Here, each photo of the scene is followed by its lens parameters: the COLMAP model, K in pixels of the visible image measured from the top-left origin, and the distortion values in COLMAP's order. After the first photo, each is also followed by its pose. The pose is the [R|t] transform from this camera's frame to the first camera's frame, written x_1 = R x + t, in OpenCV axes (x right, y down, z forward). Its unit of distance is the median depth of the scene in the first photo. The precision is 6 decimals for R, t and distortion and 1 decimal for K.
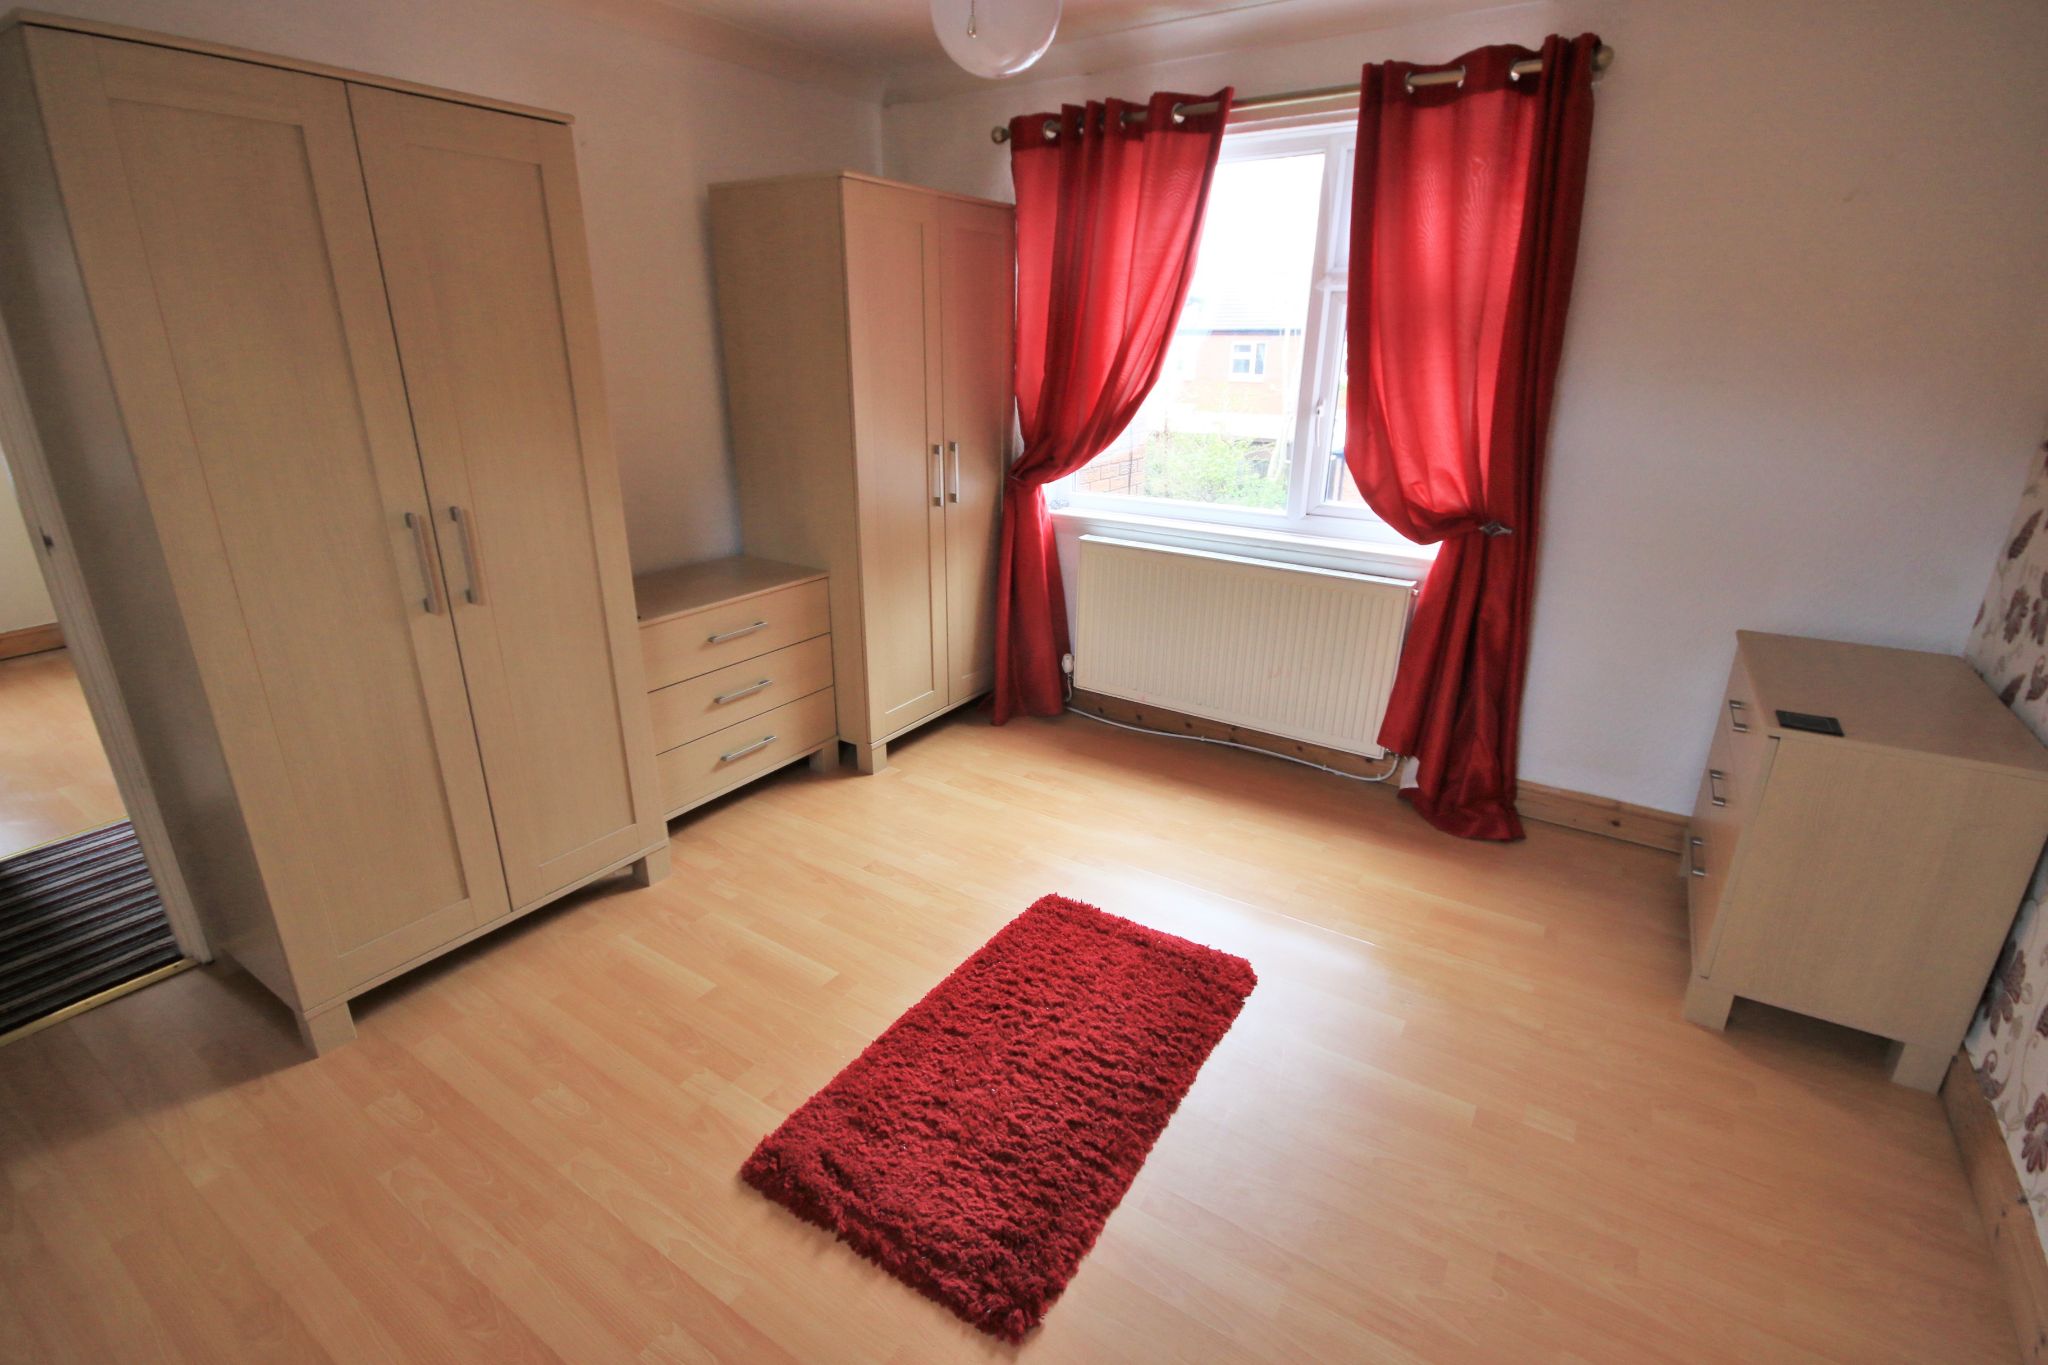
lens RADIAL K [[938.8, 0, 1017.7], [0, 938.8, 685.0], [0, 0, 1]] dist [0.016287, -0.016853]
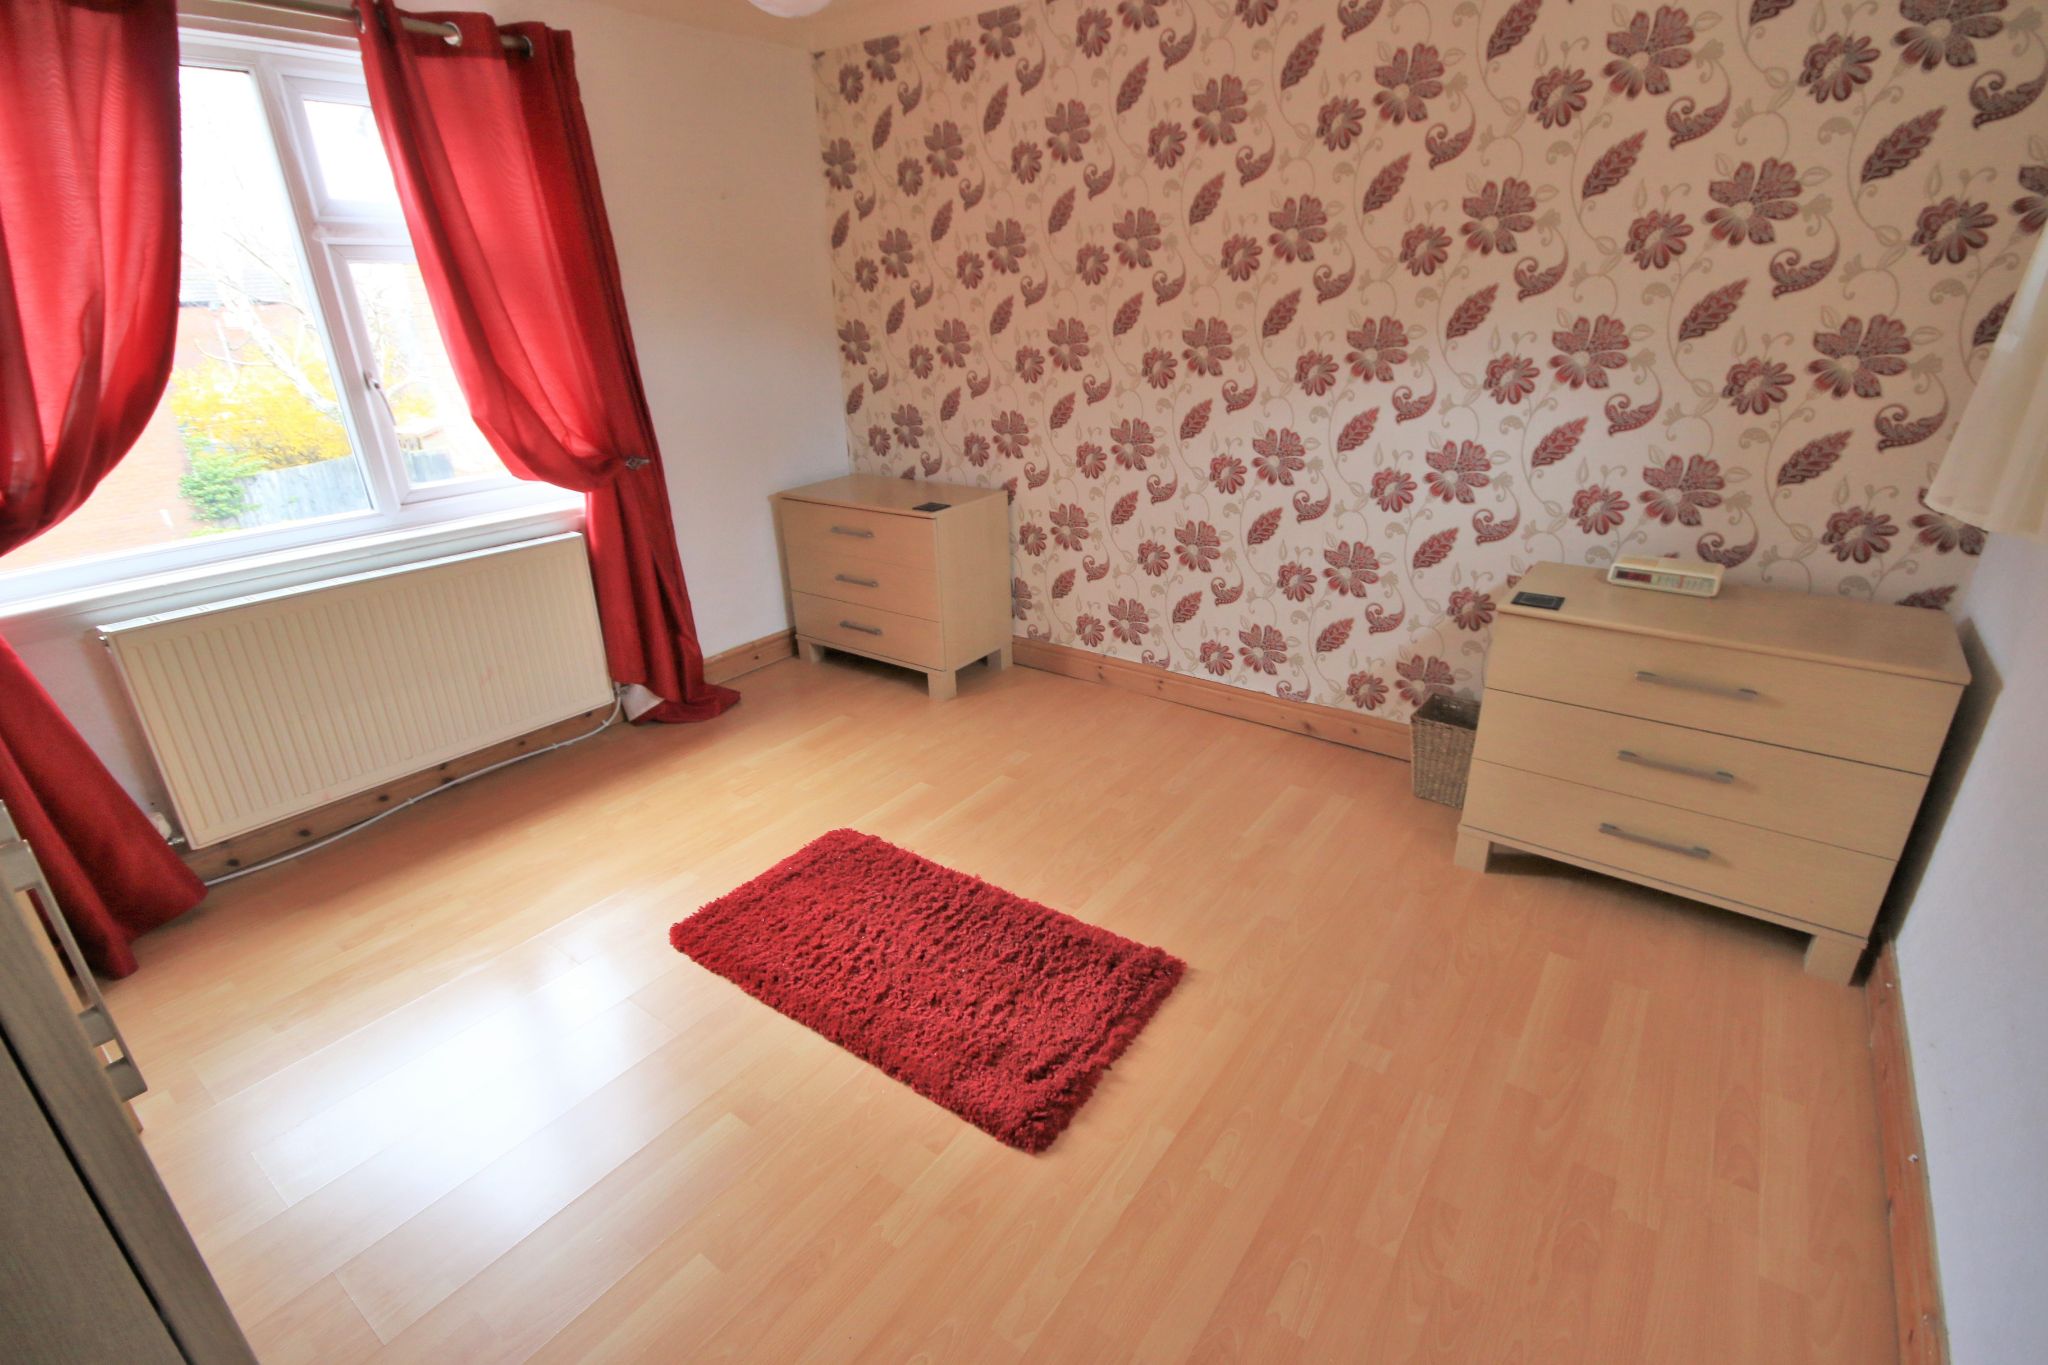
lens RADIAL K [[938.8, 0, 1017.7], [0, 938.8, 685.0], [0, 0, 1]] dist [0.016287, -0.016853]
pose [[0.057270, -0.390104, 0.918988, -0.665695], [0.366206, 0.864545, 0.344172, -0.162243], [-0.928770, 0.316829, 0.192371, 0.450423]]
